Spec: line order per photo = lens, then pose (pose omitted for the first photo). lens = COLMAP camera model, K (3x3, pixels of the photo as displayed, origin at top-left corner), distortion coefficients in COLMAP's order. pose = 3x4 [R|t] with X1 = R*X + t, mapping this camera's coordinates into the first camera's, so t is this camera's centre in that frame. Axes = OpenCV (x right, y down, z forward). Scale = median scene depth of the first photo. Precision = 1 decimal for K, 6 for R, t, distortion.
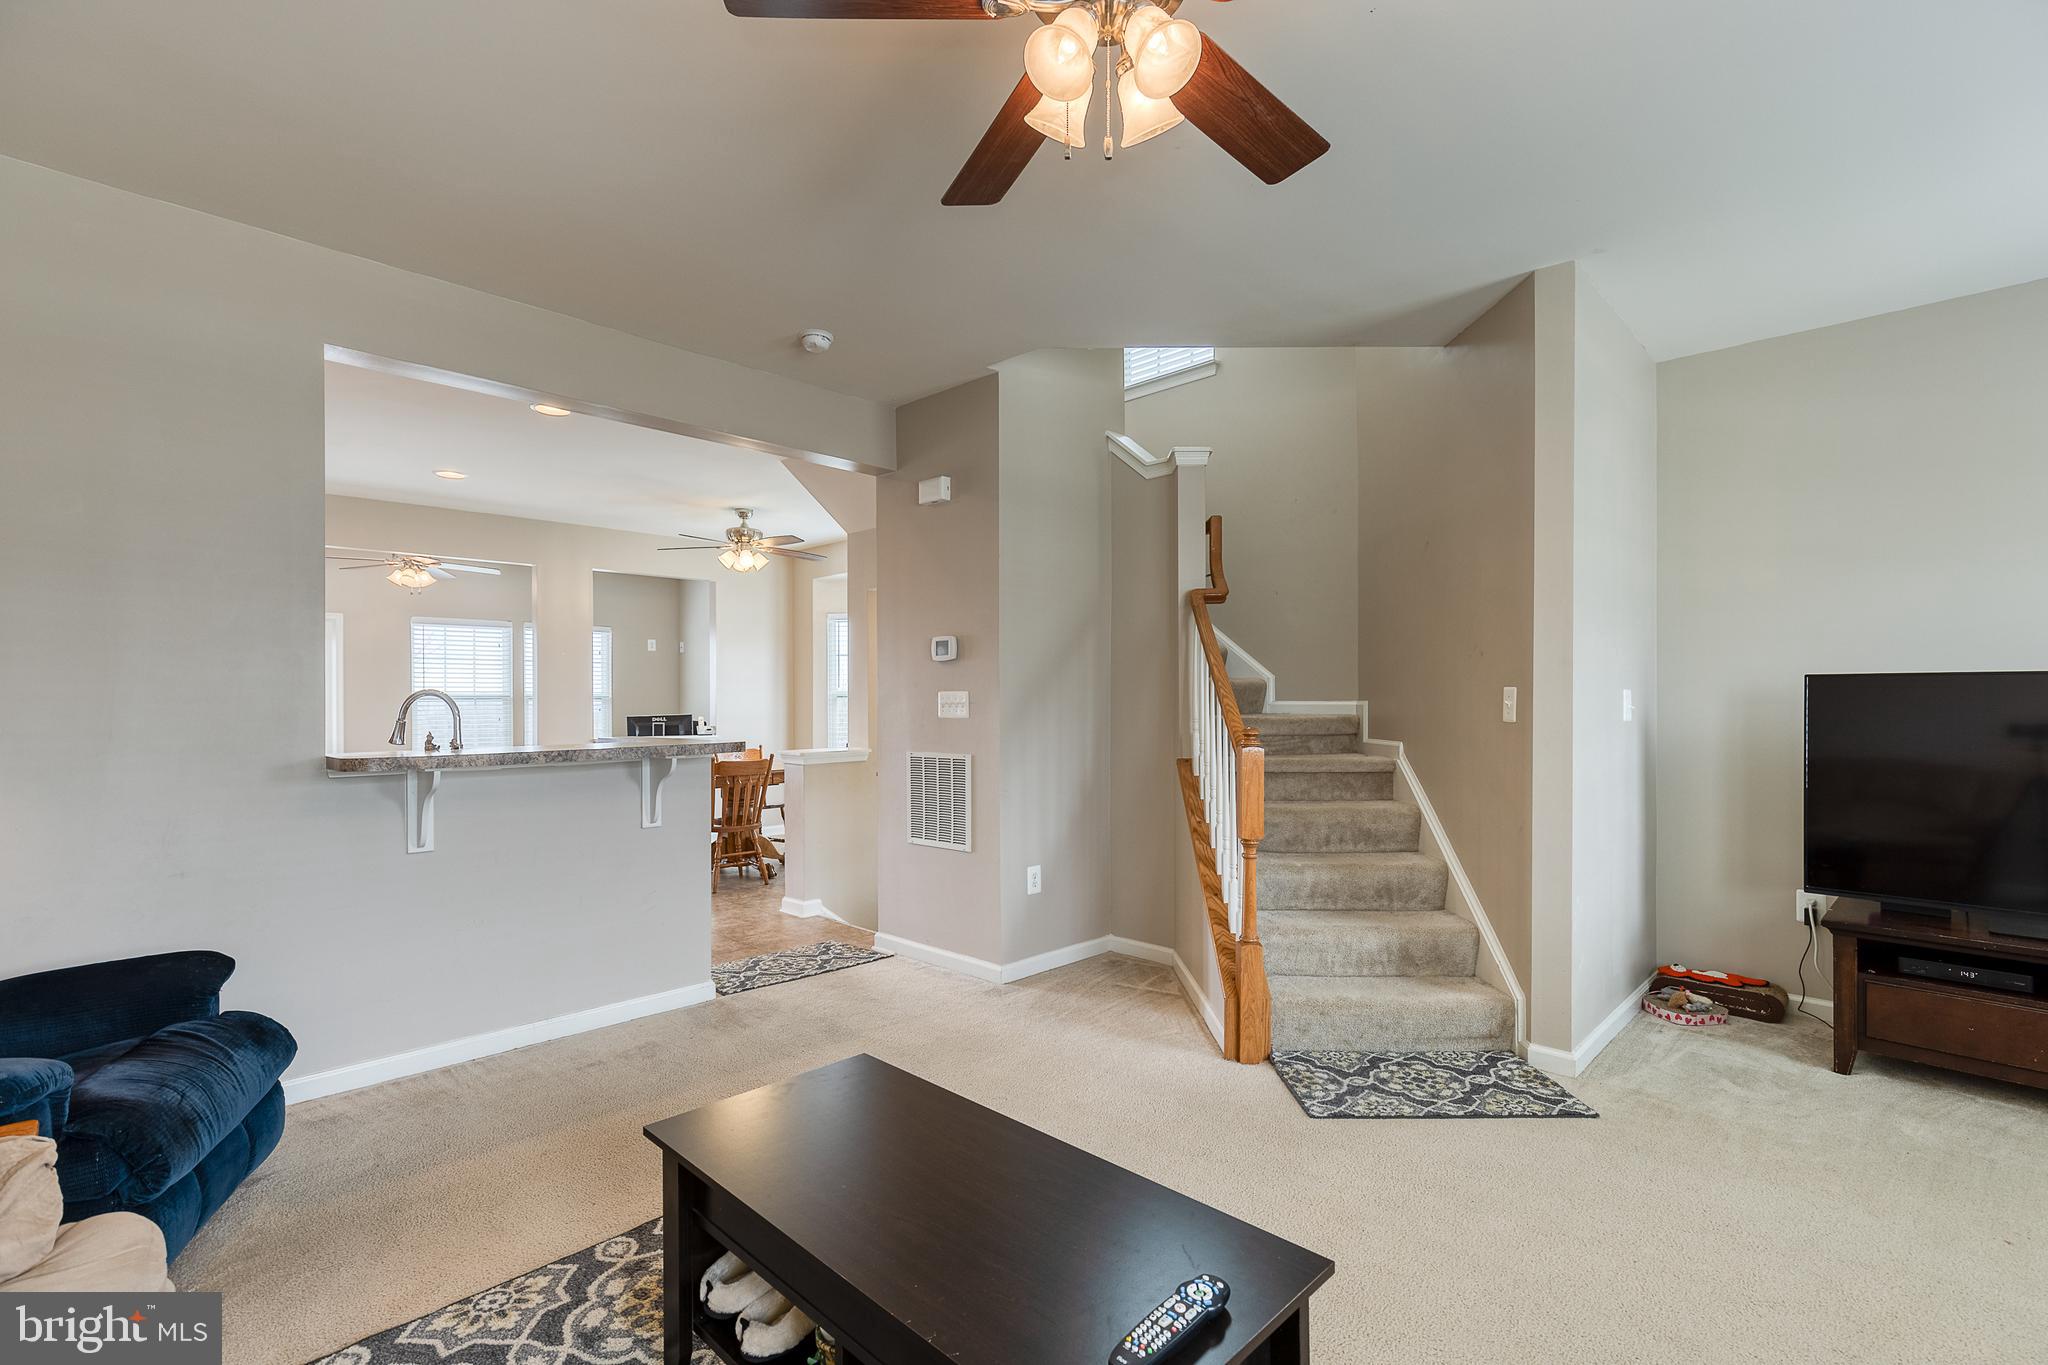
lens RADIAL K [[926.3, 0, 1026.0], [0, 926.3, 694.1], [0, 0, 1]] dist [0.007022, -0.000427]
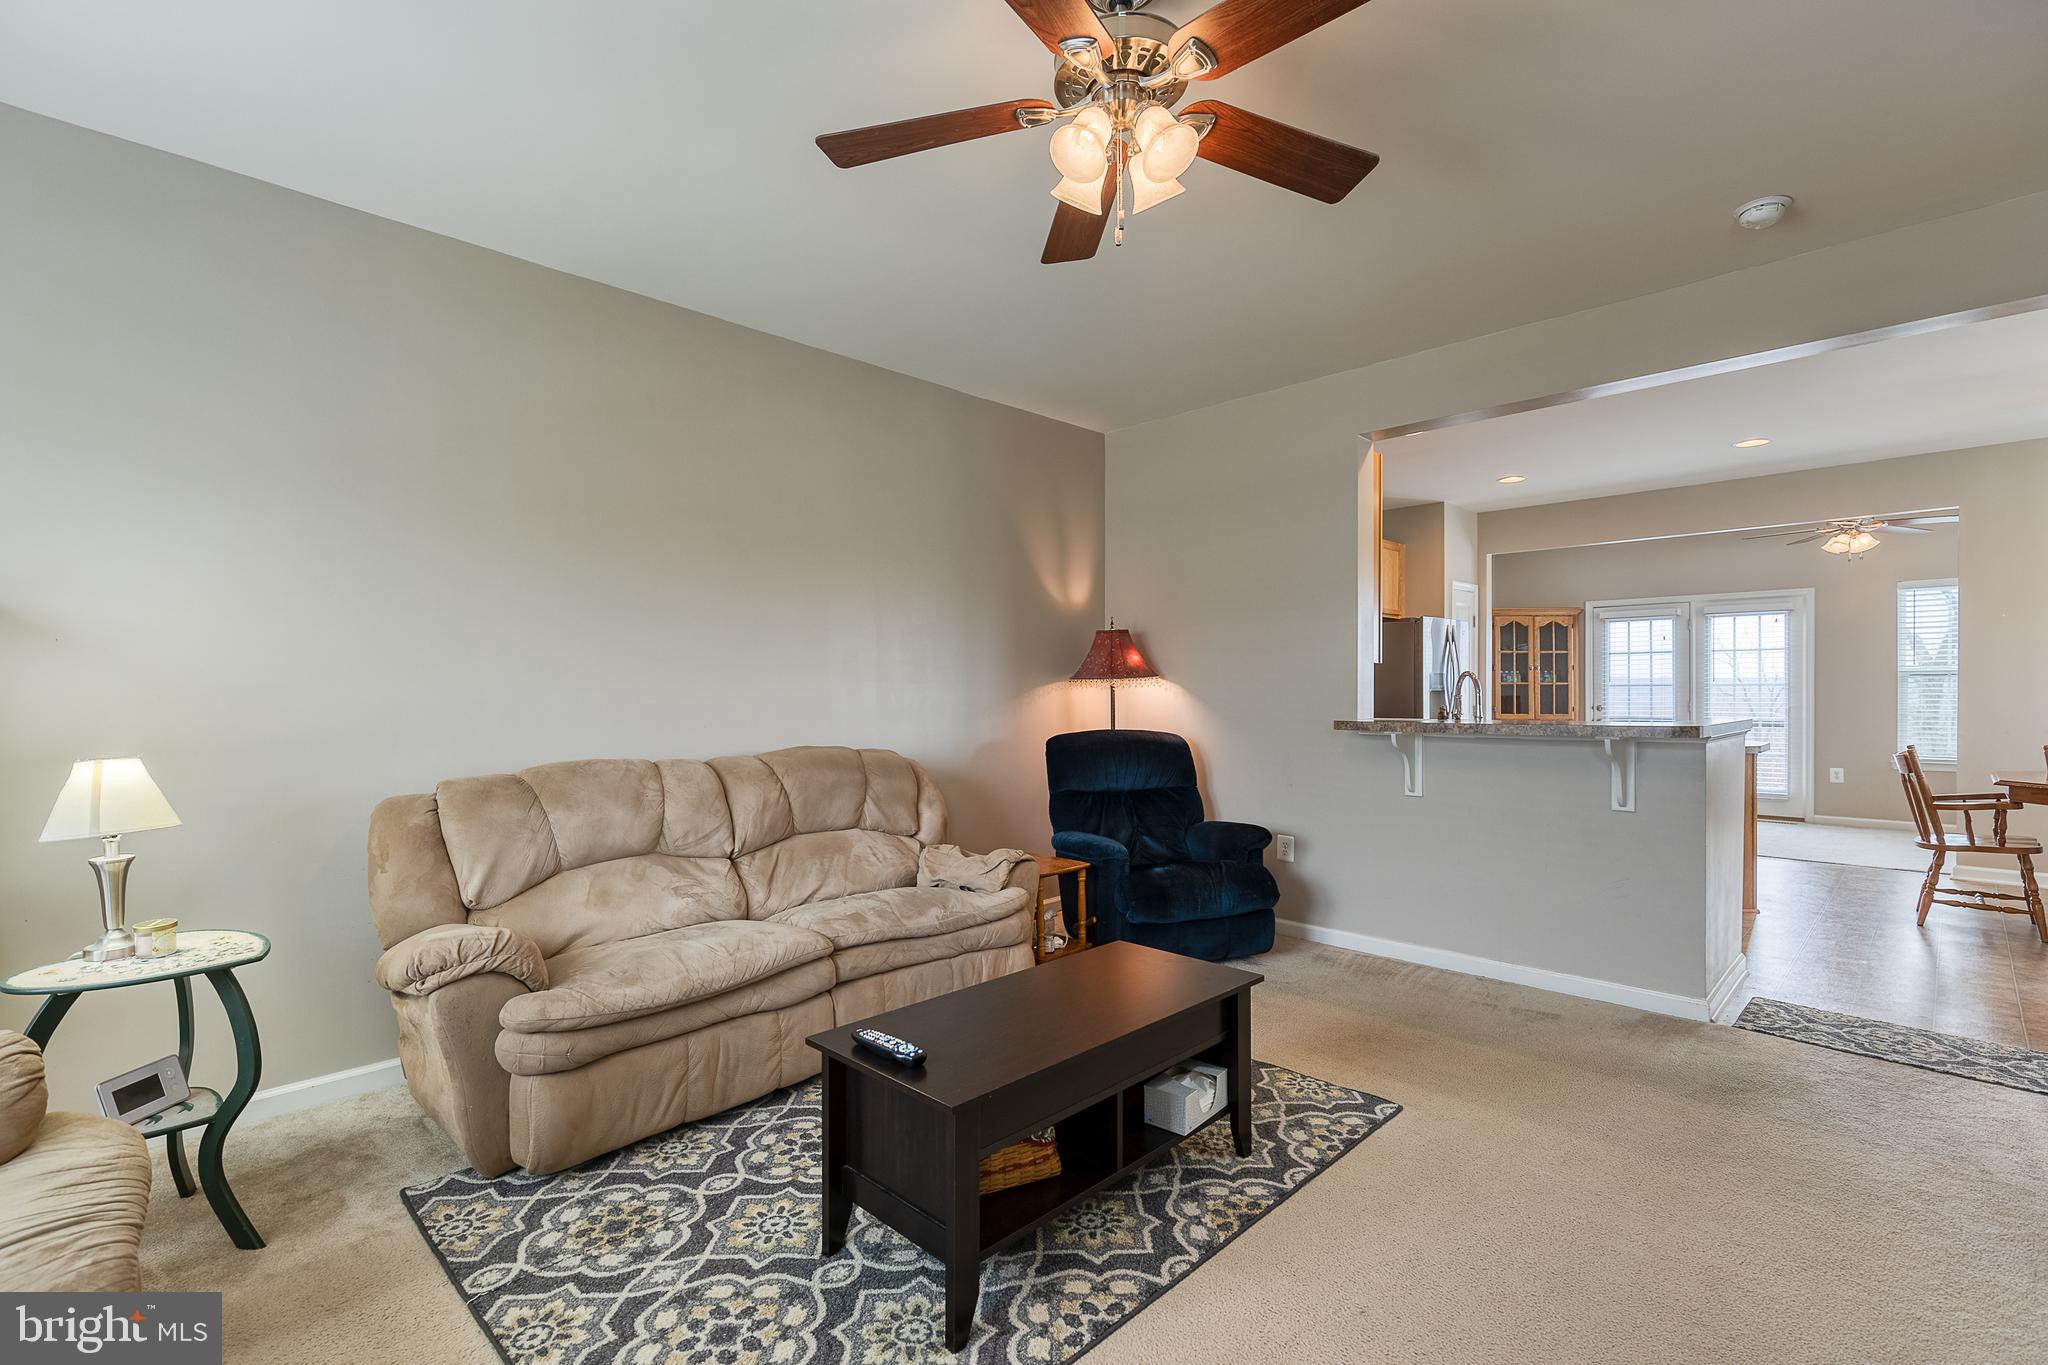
lens RADIAL K [[926.3, 0, 1026.0], [0, 926.3, 694.1], [0, 0, 1]] dist [0.007022, -0.000427]
pose [[-0.006188, 0.013471, -0.999890, 0.501736], [0.013390, 0.999821, 0.013387, 0.001470], [0.999891, -0.013306, -0.006368, 0.349586]]
